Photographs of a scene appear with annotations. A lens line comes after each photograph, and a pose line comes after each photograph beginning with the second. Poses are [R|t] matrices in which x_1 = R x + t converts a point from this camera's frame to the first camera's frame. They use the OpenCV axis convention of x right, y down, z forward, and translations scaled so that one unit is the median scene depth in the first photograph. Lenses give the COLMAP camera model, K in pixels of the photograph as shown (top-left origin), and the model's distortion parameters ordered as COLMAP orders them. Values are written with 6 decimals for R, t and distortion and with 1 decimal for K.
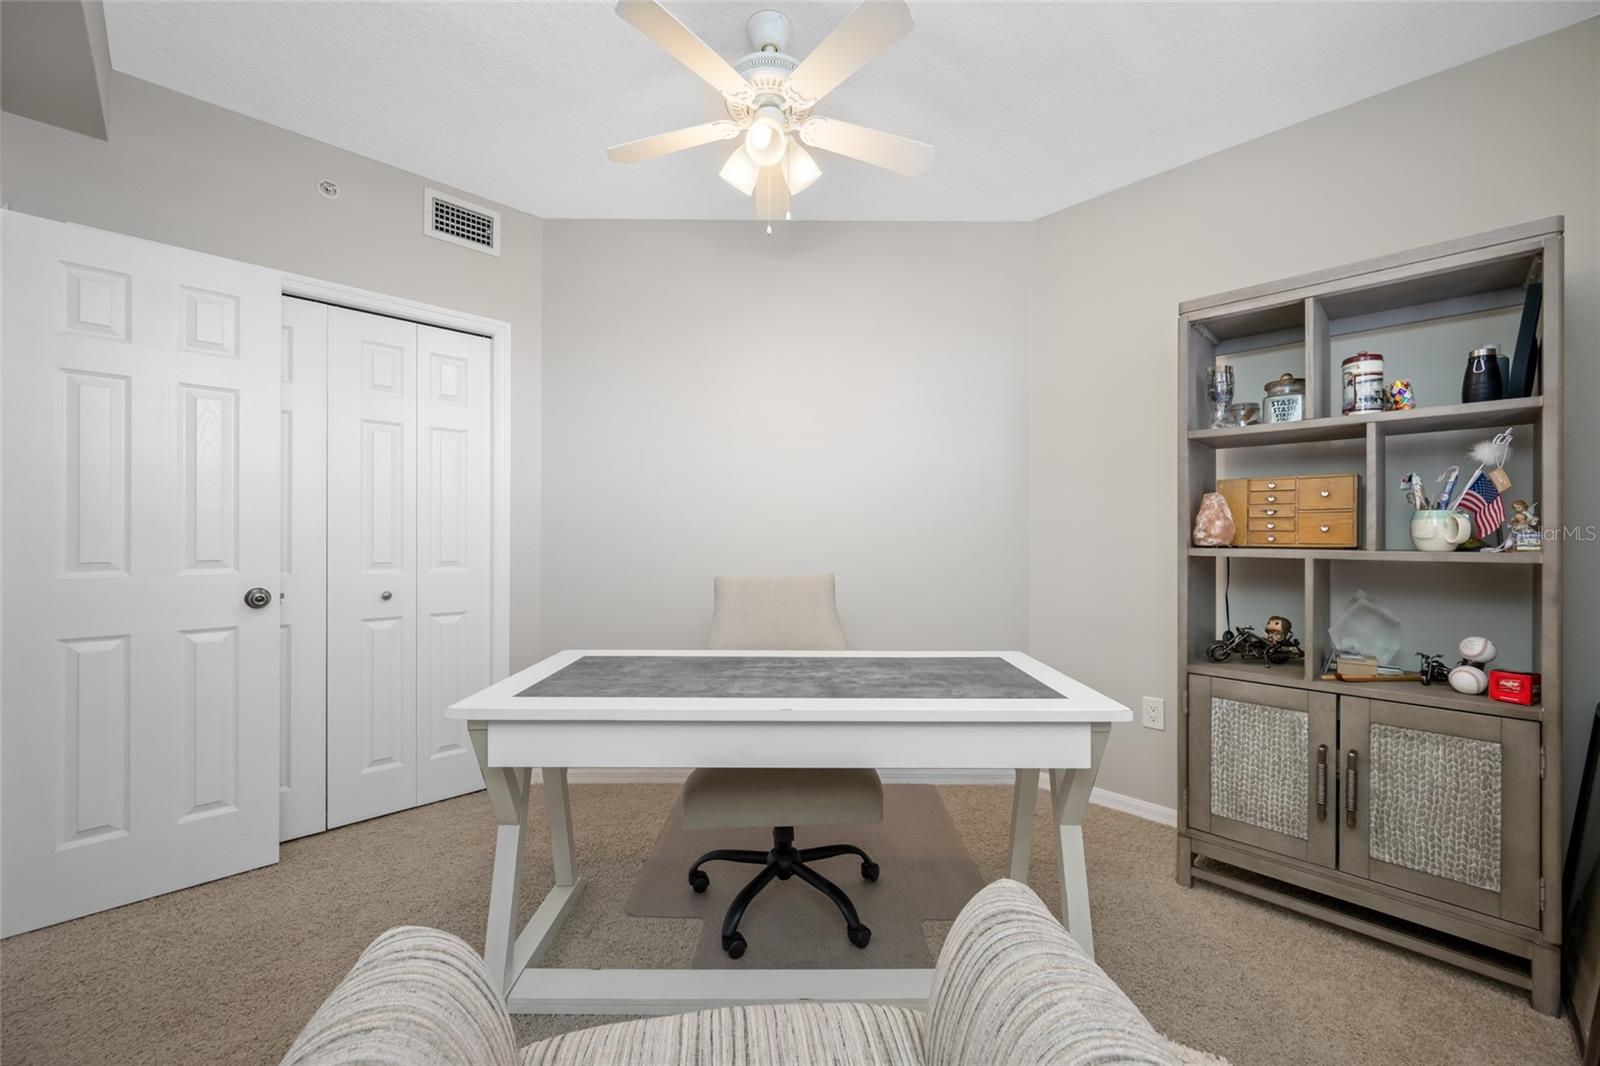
lens RADIAL K [[634.4, 0, 800.0], [0, 634.4, 533.0], [0, 0, 1]] dist [0.000529, -0.000025]
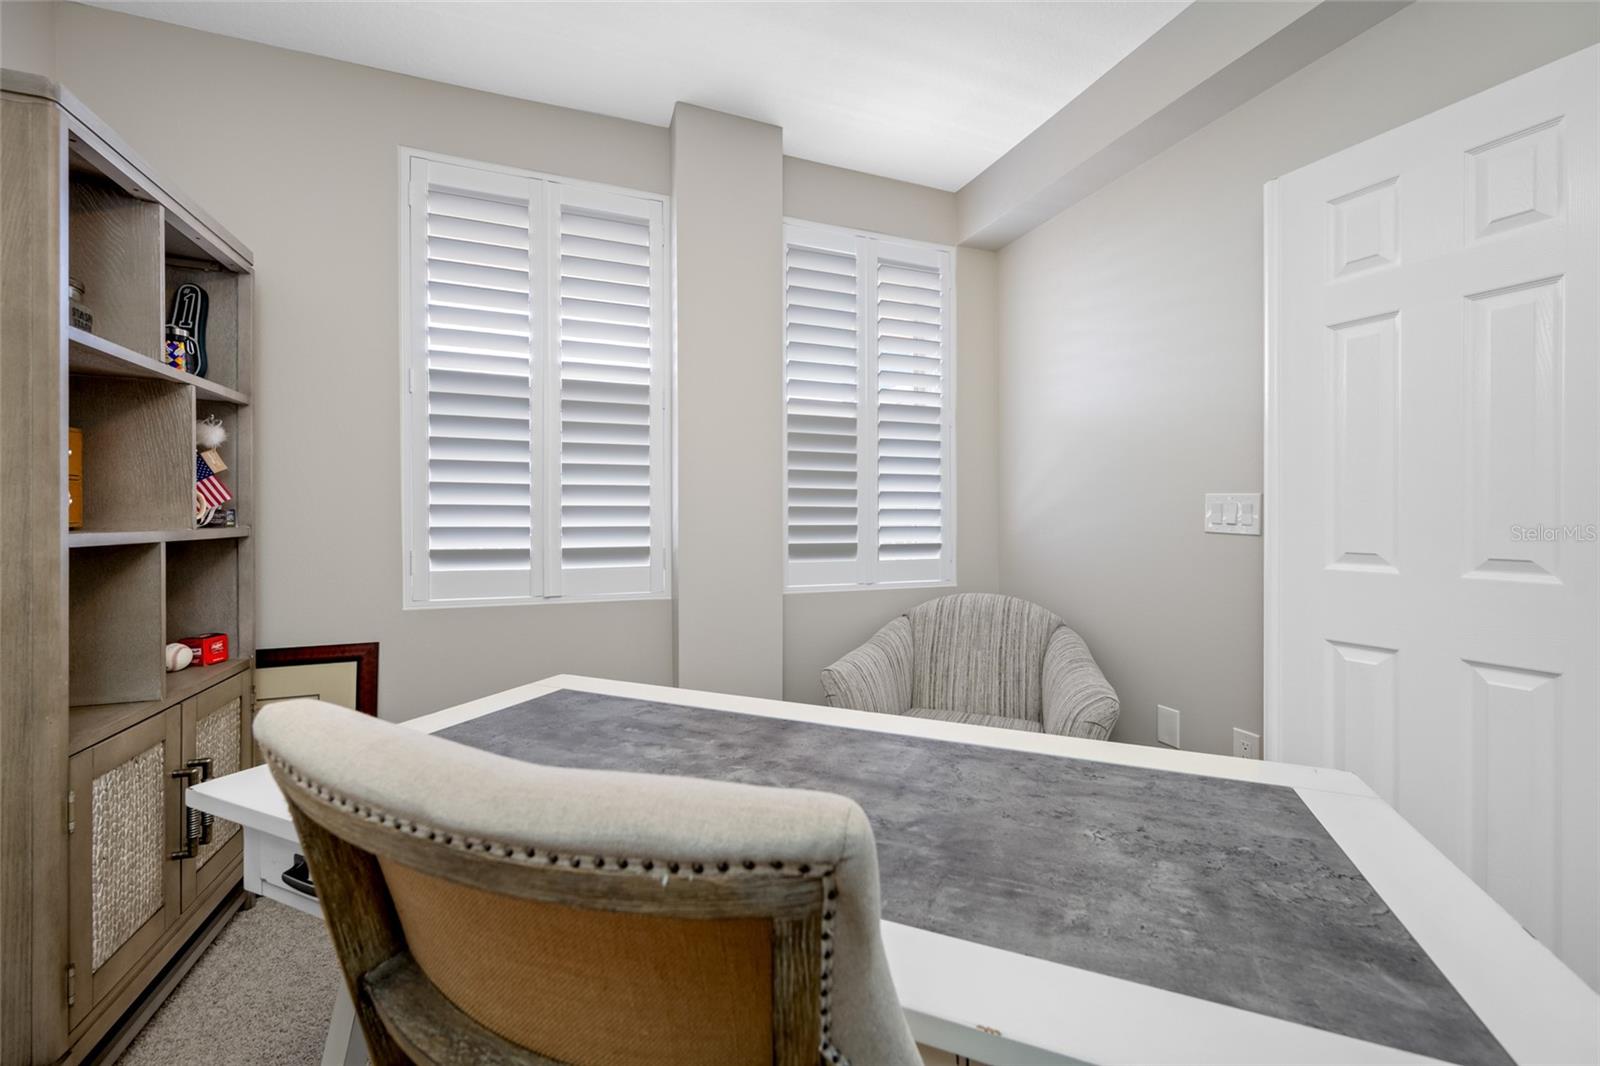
lens RADIAL K [[640.4, 0, 804.8], [0, 640.4, 512.5], [0, 0, 1]] dist [-0.000411, -0.000279]
pose [[-0.919300, -0.003714, 0.393539, -0.207246], [-0.004731, 0.999988, -0.001615, 0.001785], [-0.393528, -0.003346, -0.919307, 1.329143]]
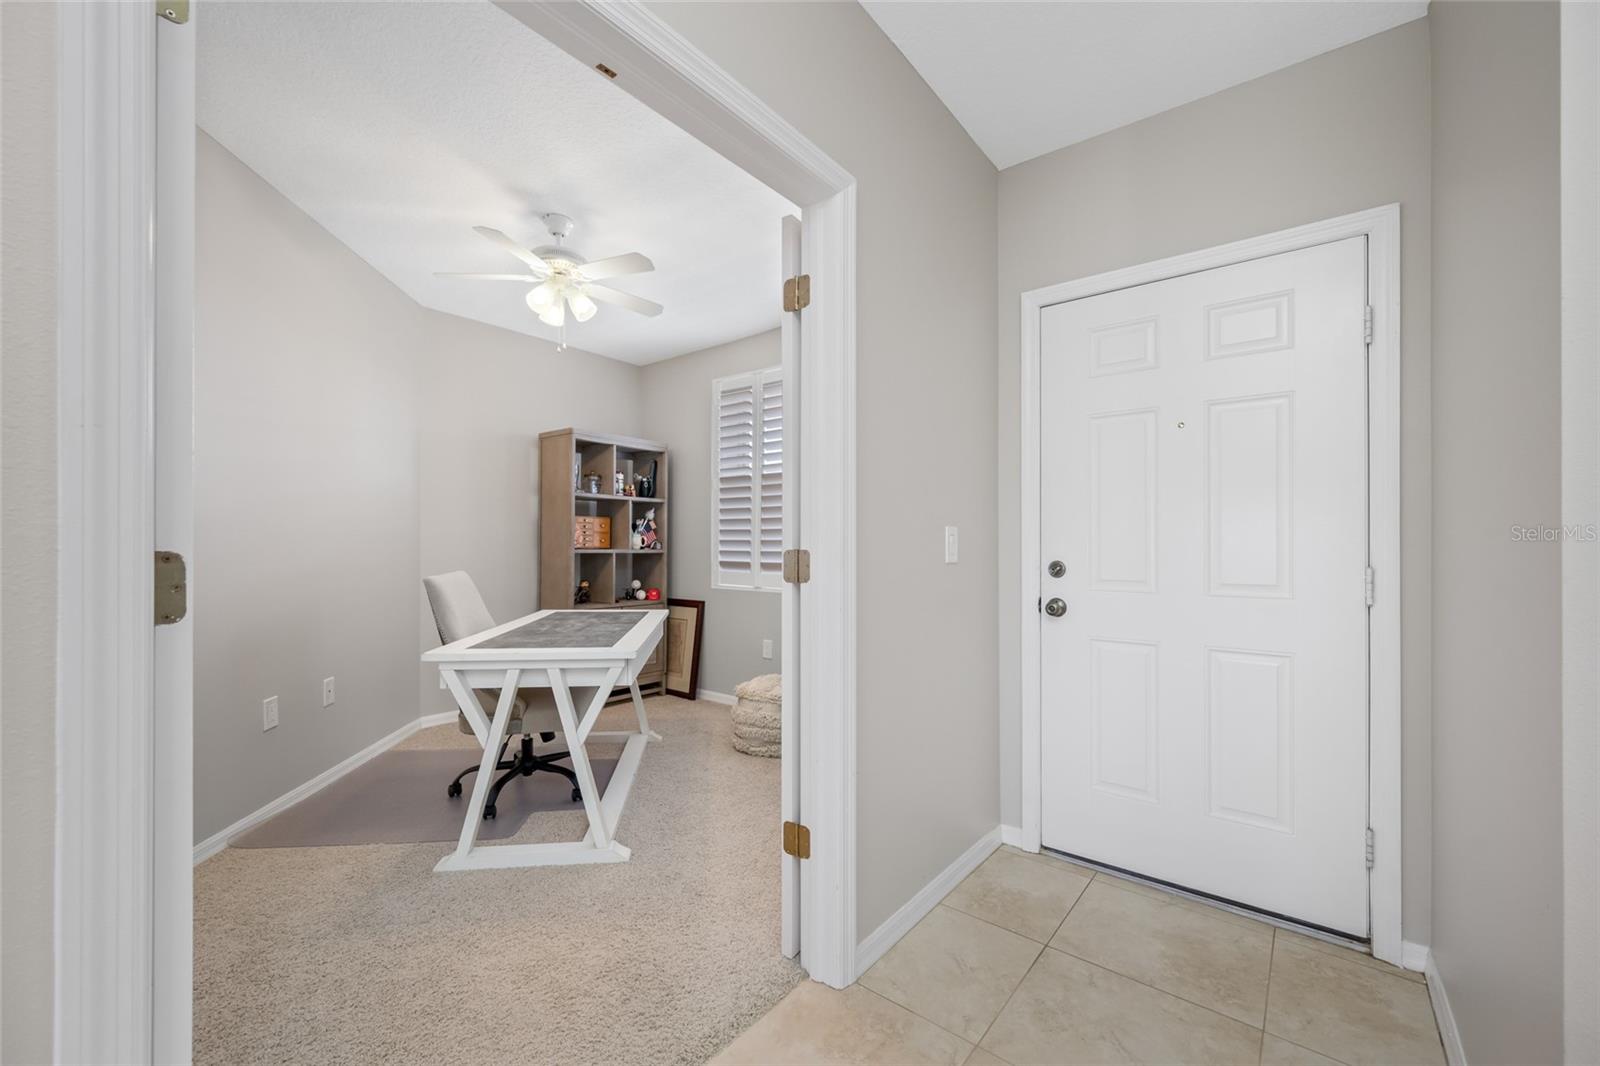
lens RADIAL K [[646.9, 0, 801.3], [0, 646.9, 545.7], [0, 0, 1]] dist [0.000134, -0.000017]
pose [[-0.104473, -0.010882, 0.994468, -1.612395], [-0.004267, 0.999936, 0.010493, -0.016935], [-0.994519, -0.003147, -0.104513, 0.516568]]
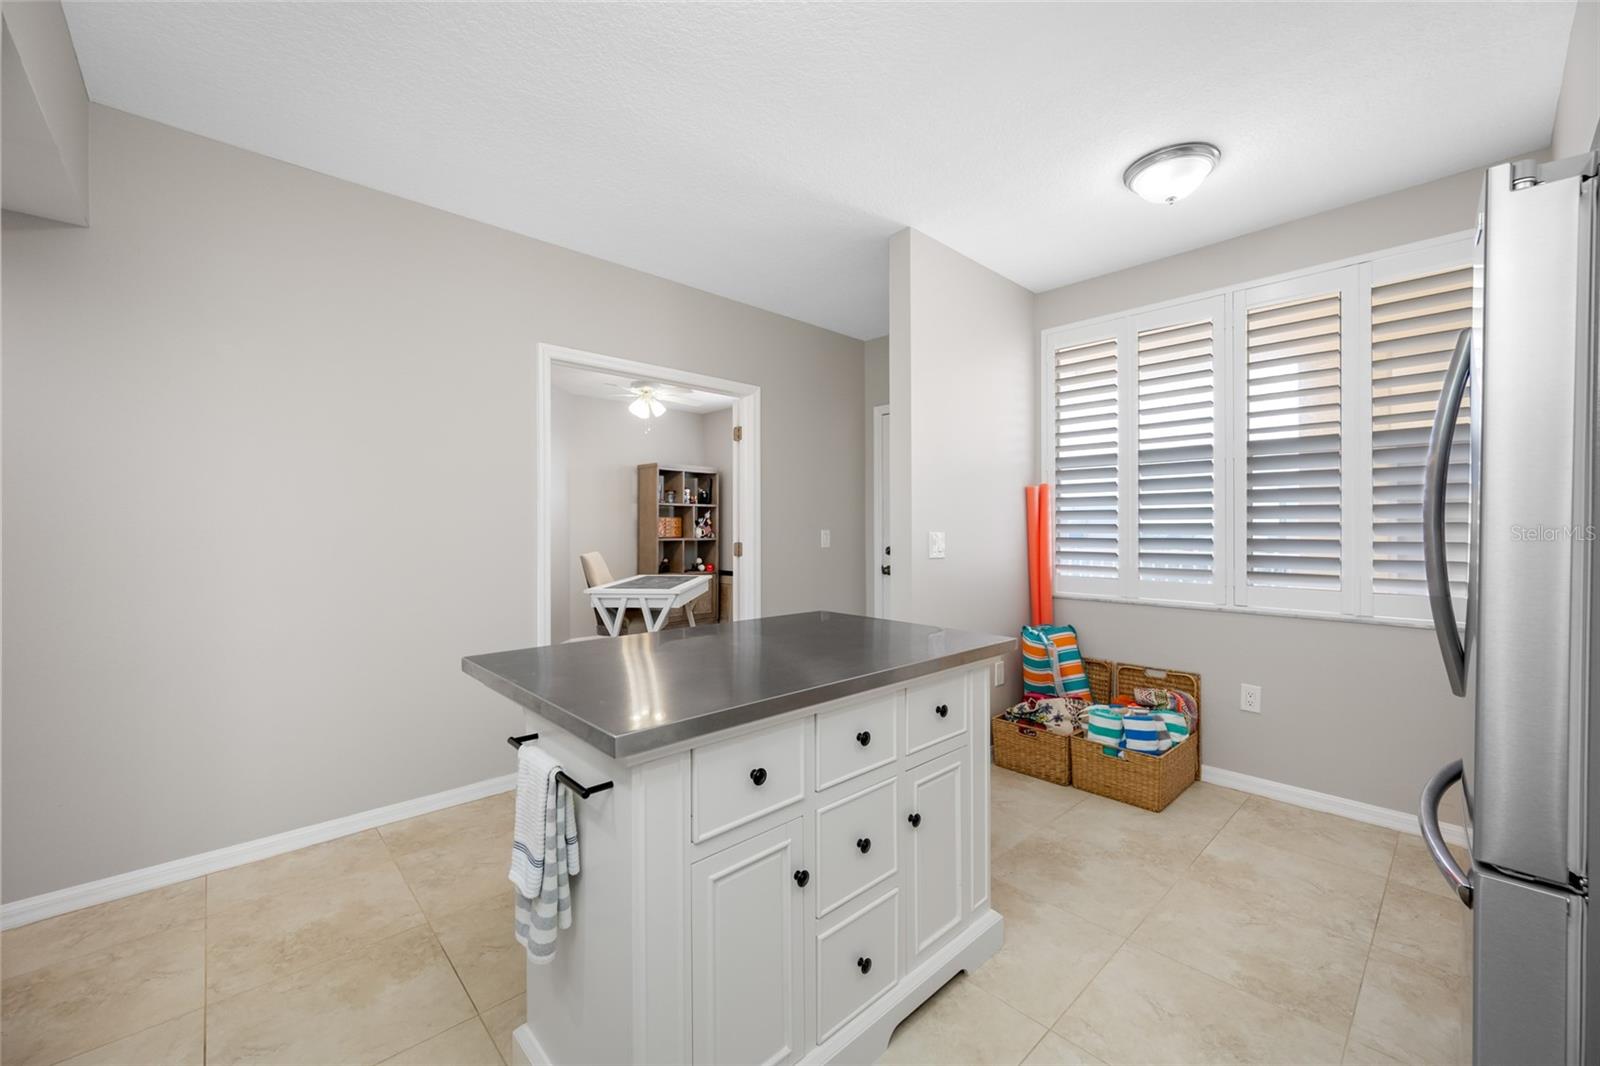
lens RADIAL K [[634.4, 0, 800.0], [0, 634.4, 533.0], [0, 0, 1]] dist [0.000529, -0.000025]
pose [[0.038837, -0.017679, 0.999089, -2.777495], [0.000472, 0.999844, 0.017674, -0.068199], [-0.999245, -0.000215, 0.038839, 0.147861]]
